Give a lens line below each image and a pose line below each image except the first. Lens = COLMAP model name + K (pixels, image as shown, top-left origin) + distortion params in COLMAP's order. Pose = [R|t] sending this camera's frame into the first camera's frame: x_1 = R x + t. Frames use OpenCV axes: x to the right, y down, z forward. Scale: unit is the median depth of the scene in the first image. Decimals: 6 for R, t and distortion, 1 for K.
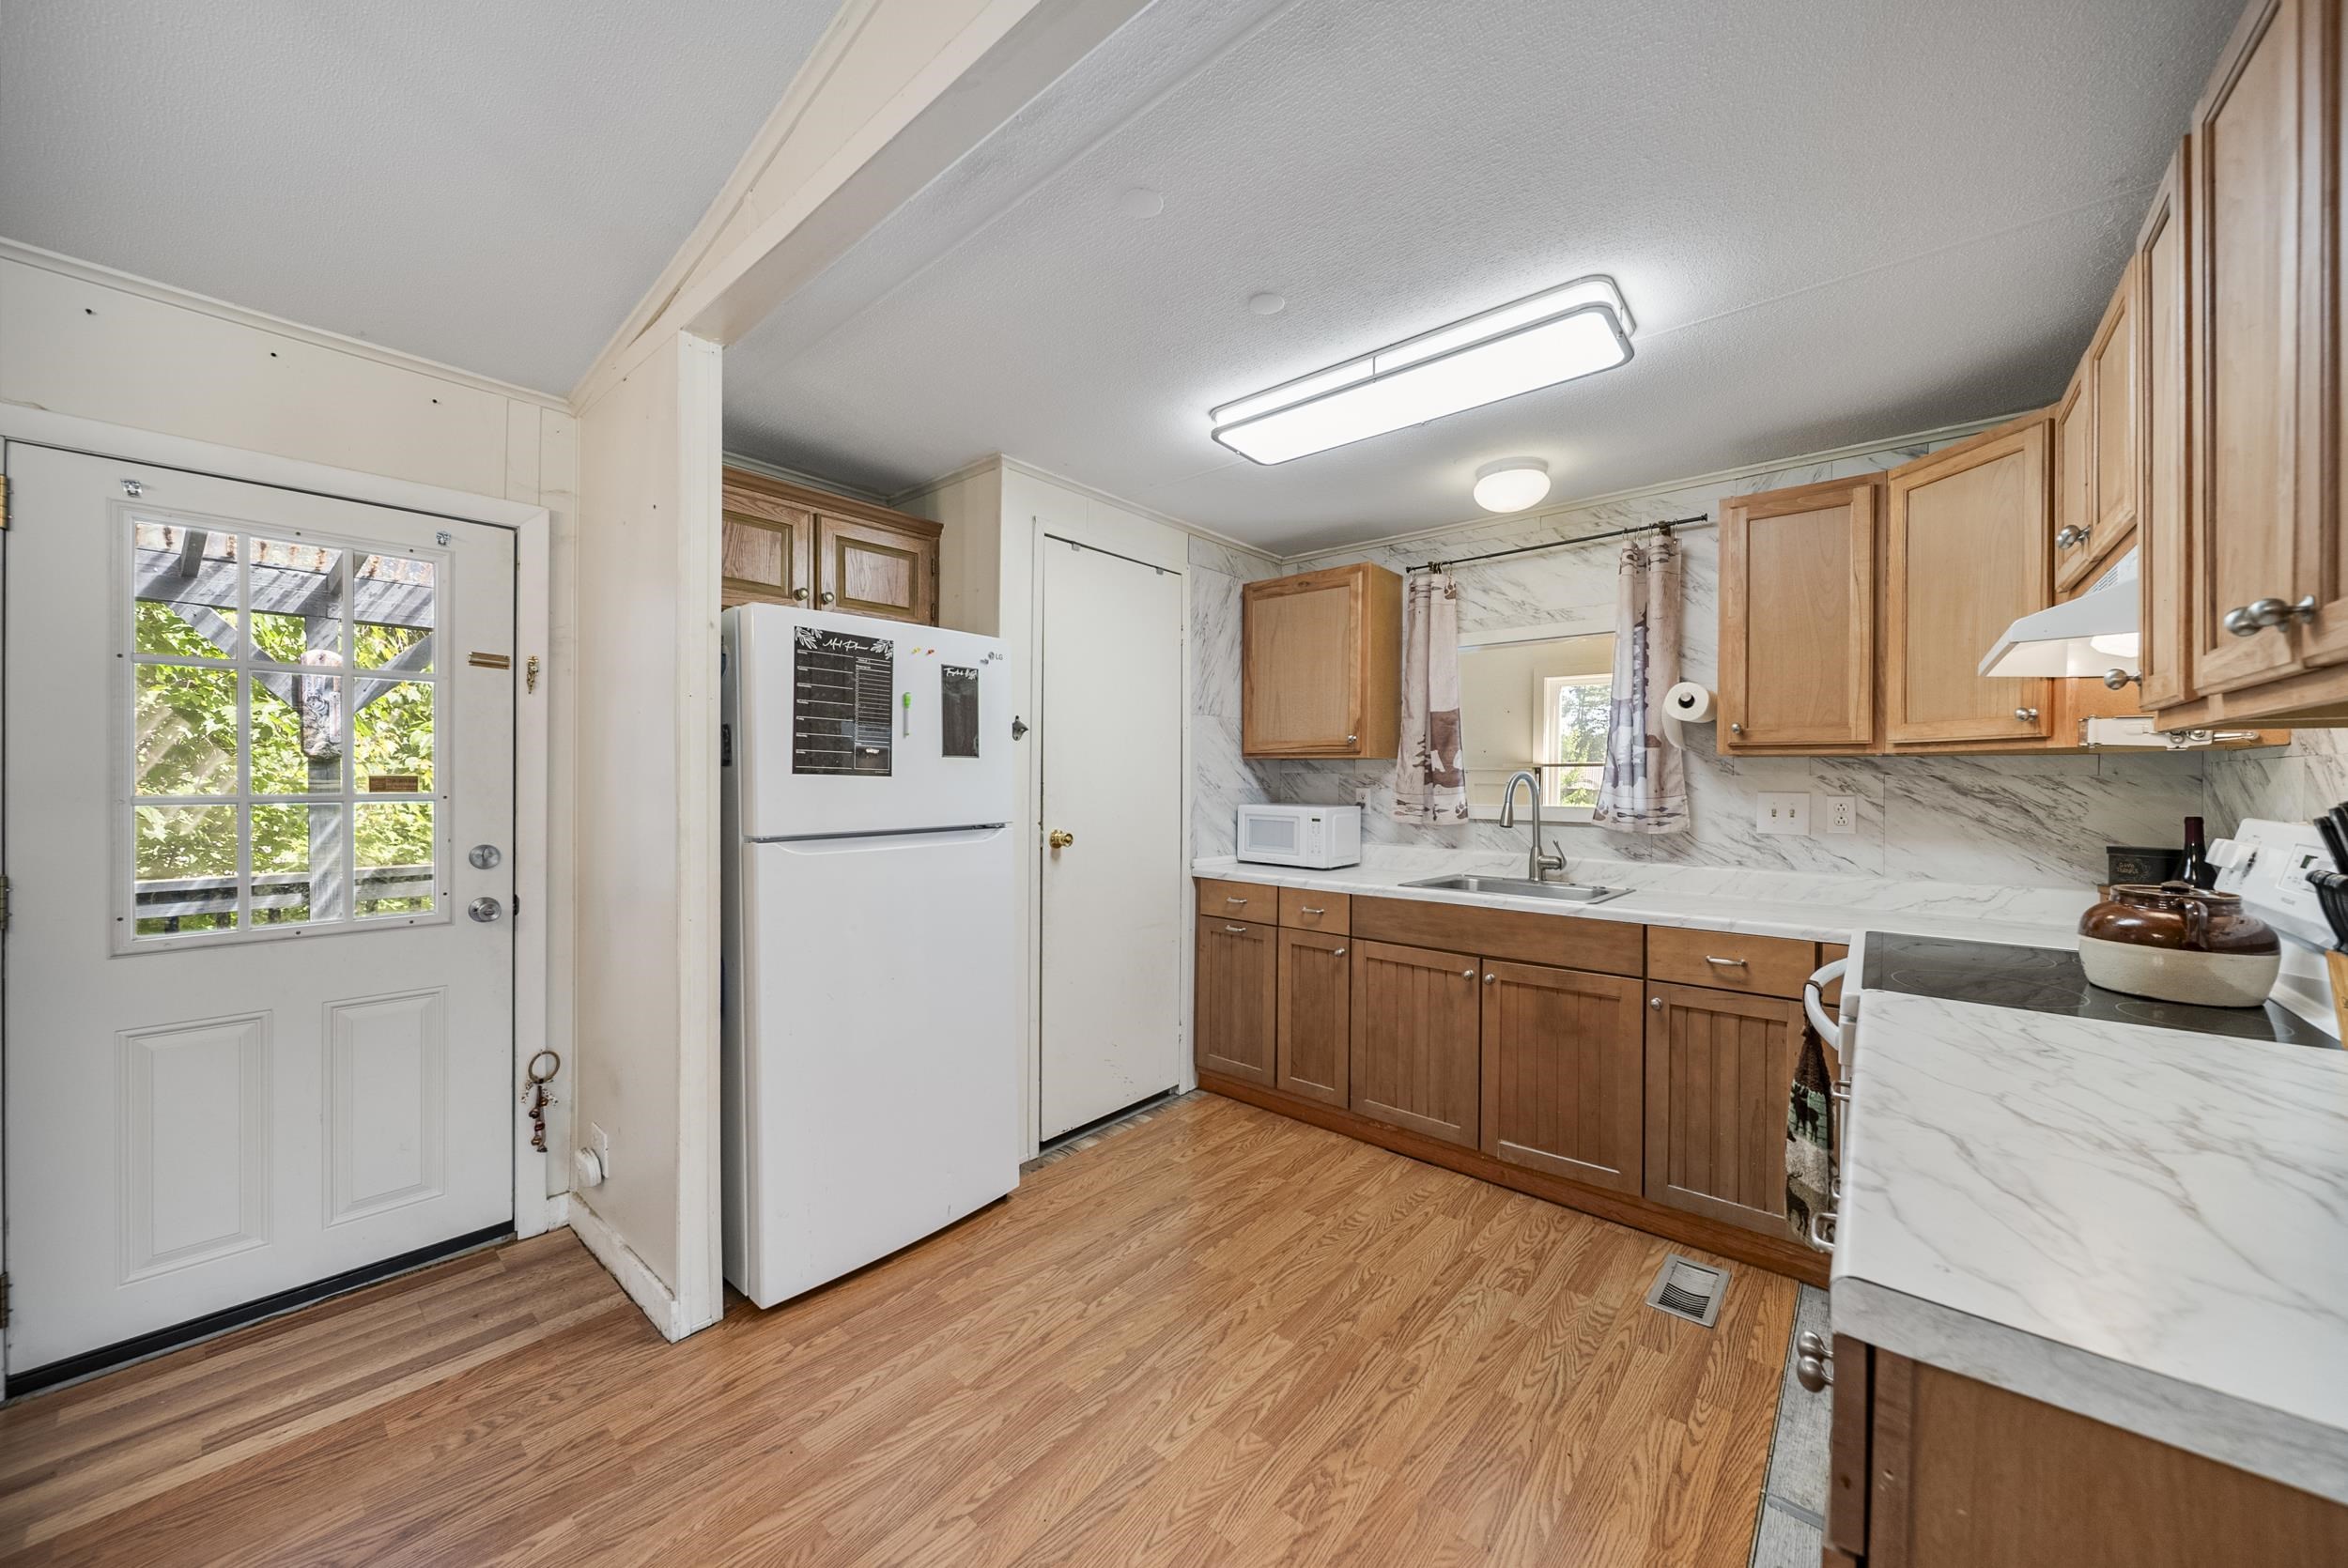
lens RADIAL K [[829.4, 0, 1171.5], [0, 829.4, 777.8], [0, 0, 1]] dist [-0.001666, -0.000150]
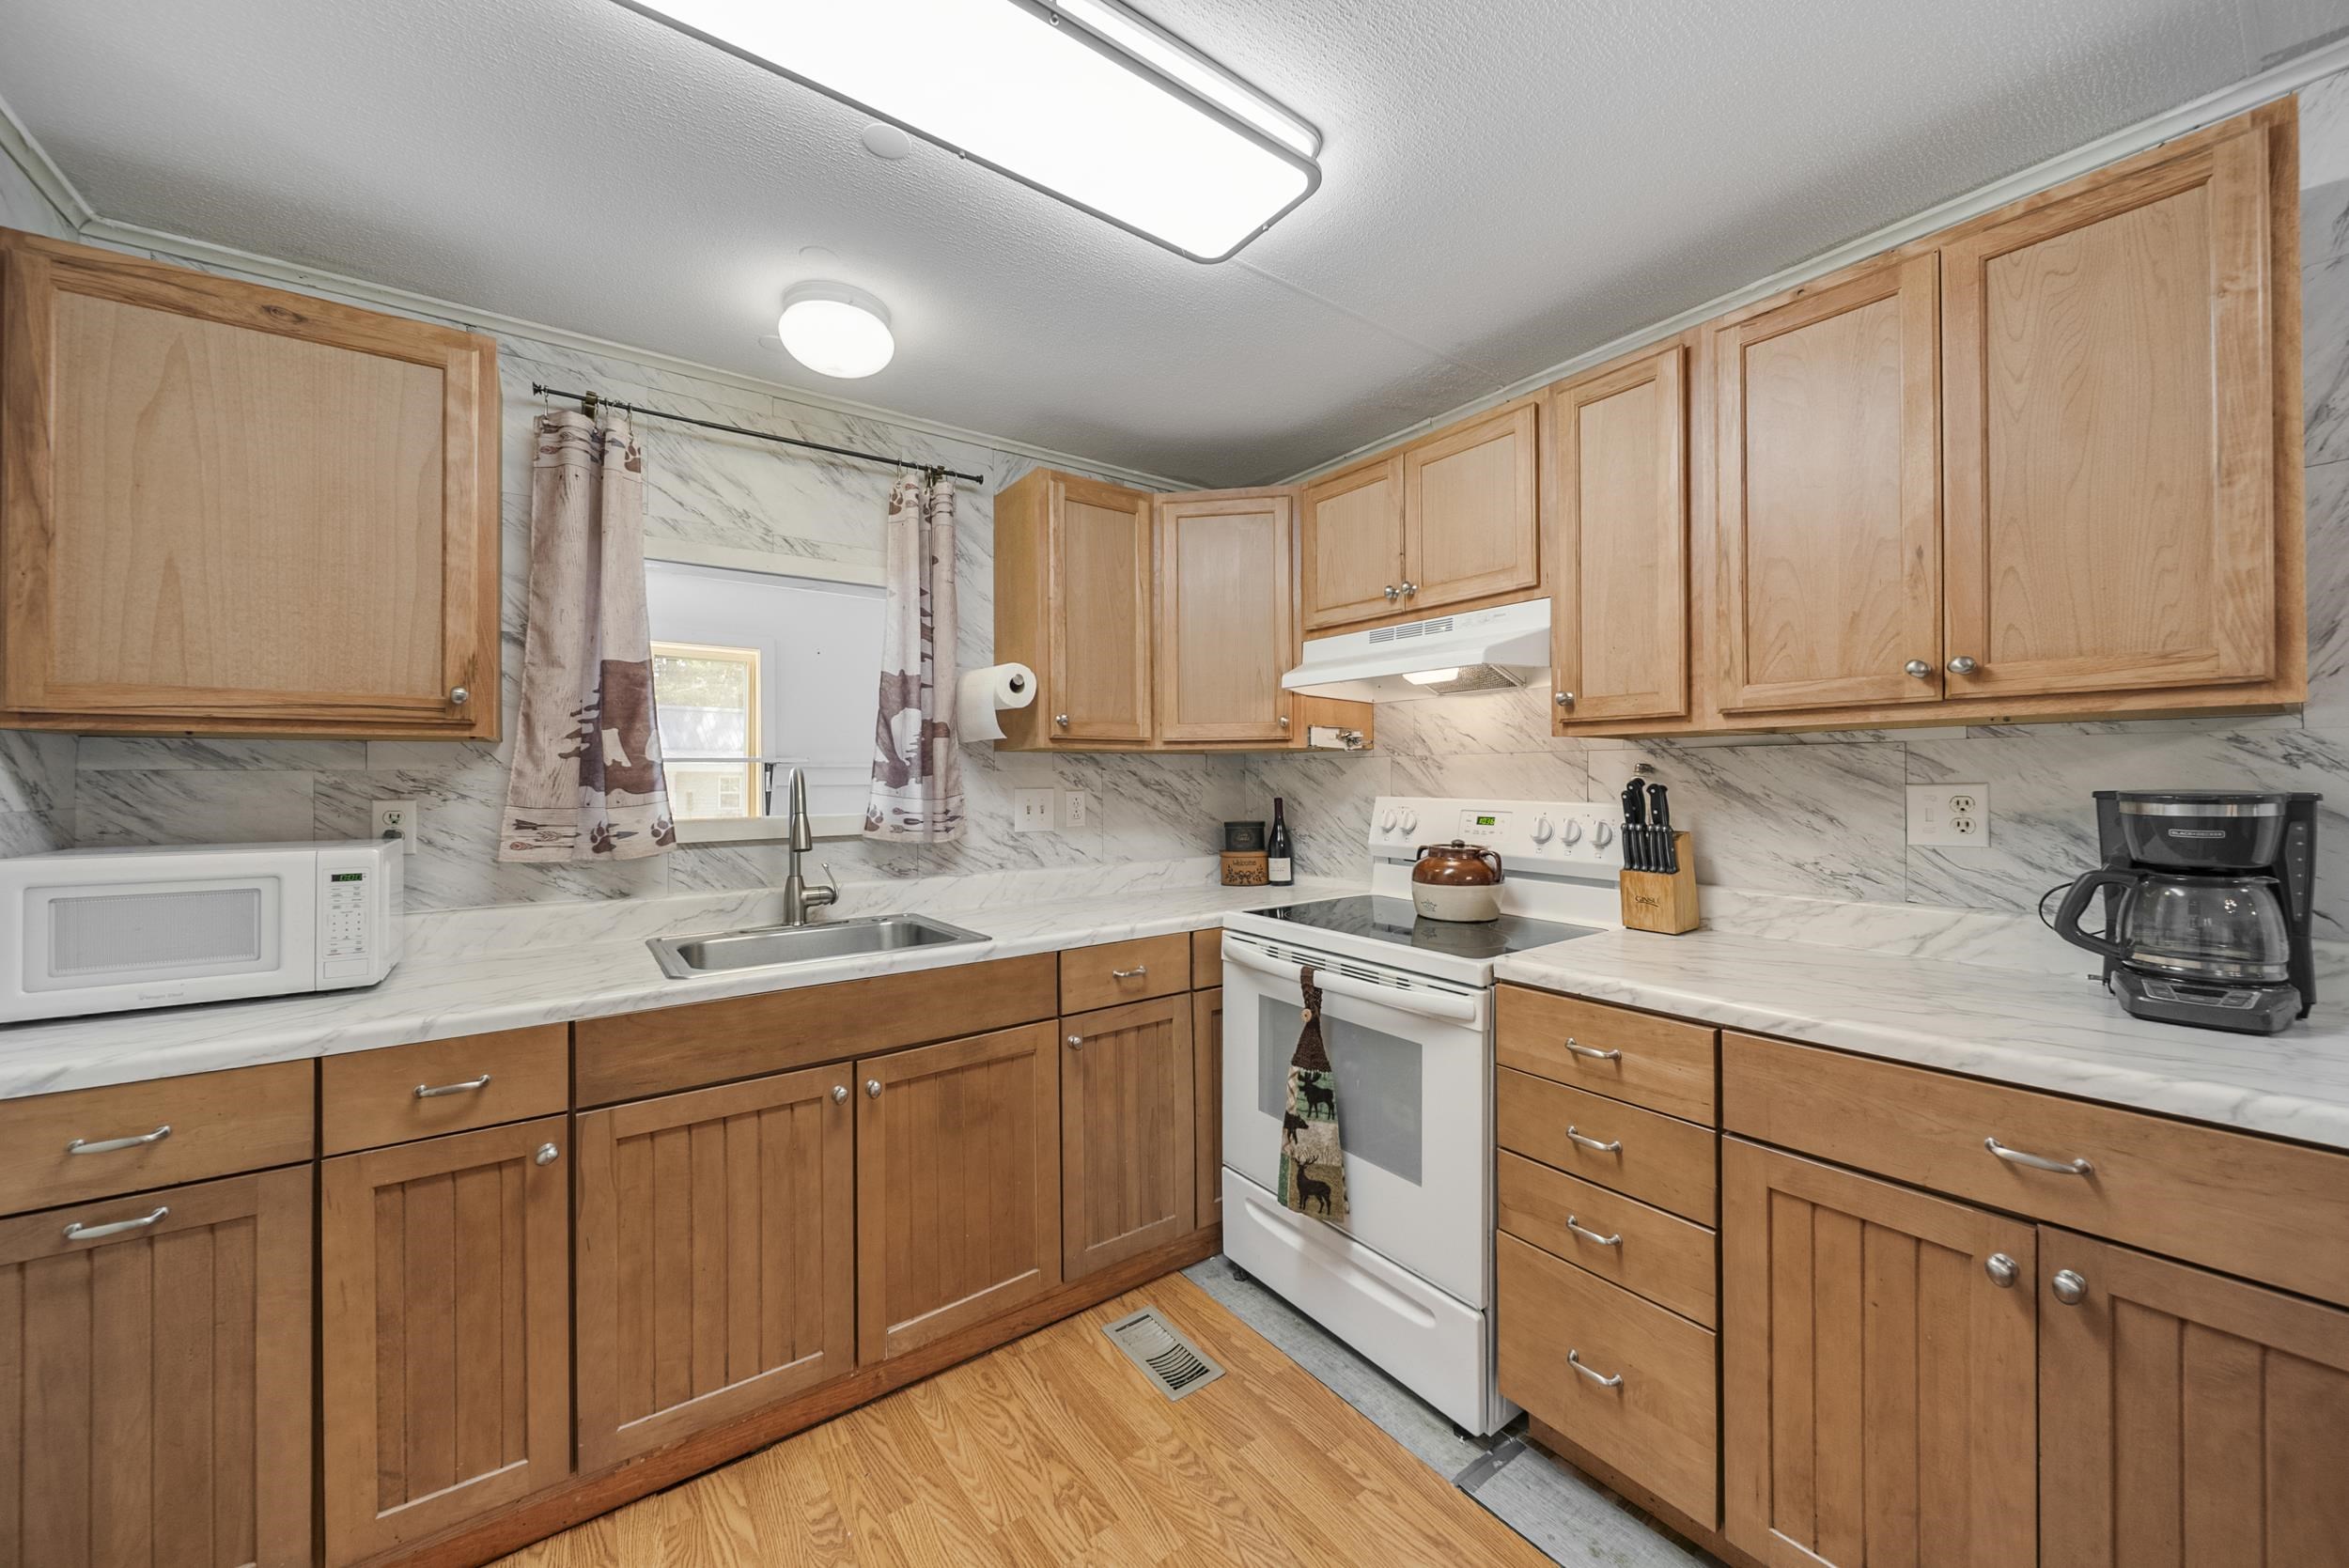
lens RADIAL K [[855.2, 0, 1176.7], [0, 855.2, 772.8], [0, 0, 1]] dist [-0.000891, -0.000614]
pose [[0.227046, -0.002317, 0.973881, -0.214430], [0.009730, 0.999953, 0.000111, 0.000815], [-0.973835, 0.009450, 0.227058, 0.643789]]
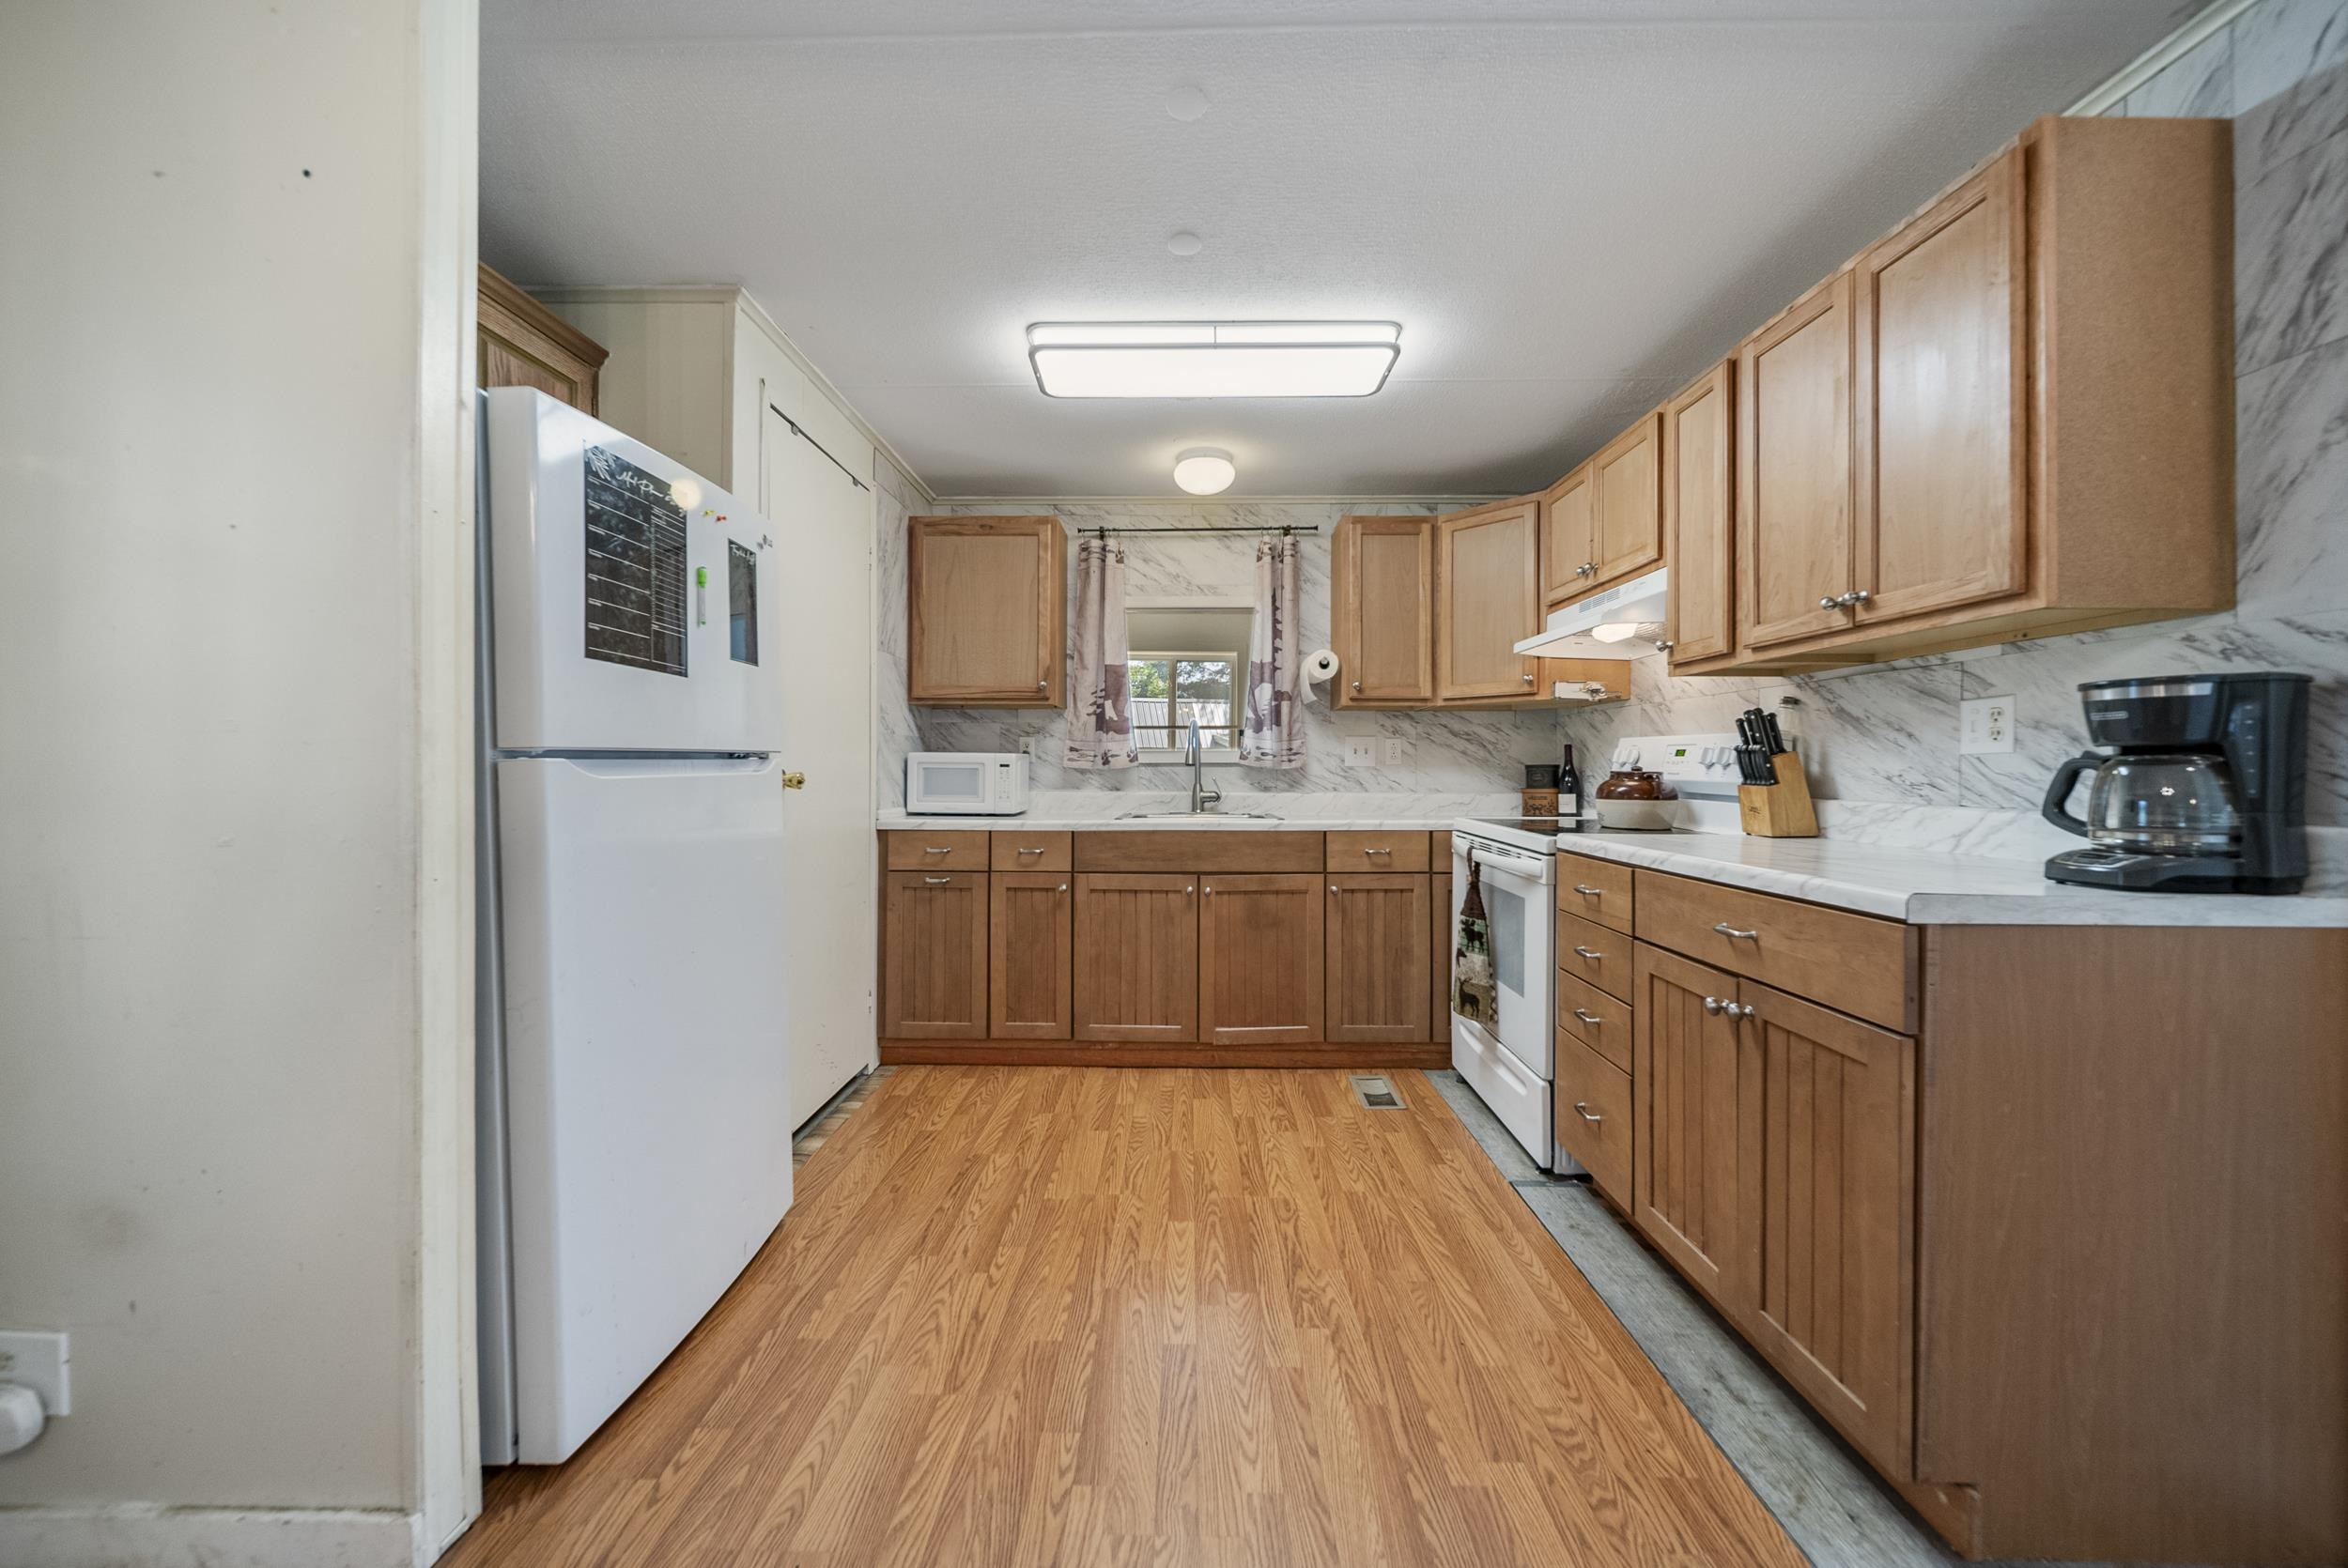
lens RADIAL K [[833.1, 0, 1170.5], [0, 833.1, 764.3], [0, 0, 1]] dist [-0.002335, -0.000529]
pose [[0.769426, -0.002826, 0.638730, -0.417788], [0.003287, 0.999994, 0.000465, 0.066447], [-0.638728, 0.001742, 0.769431, 0.139481]]
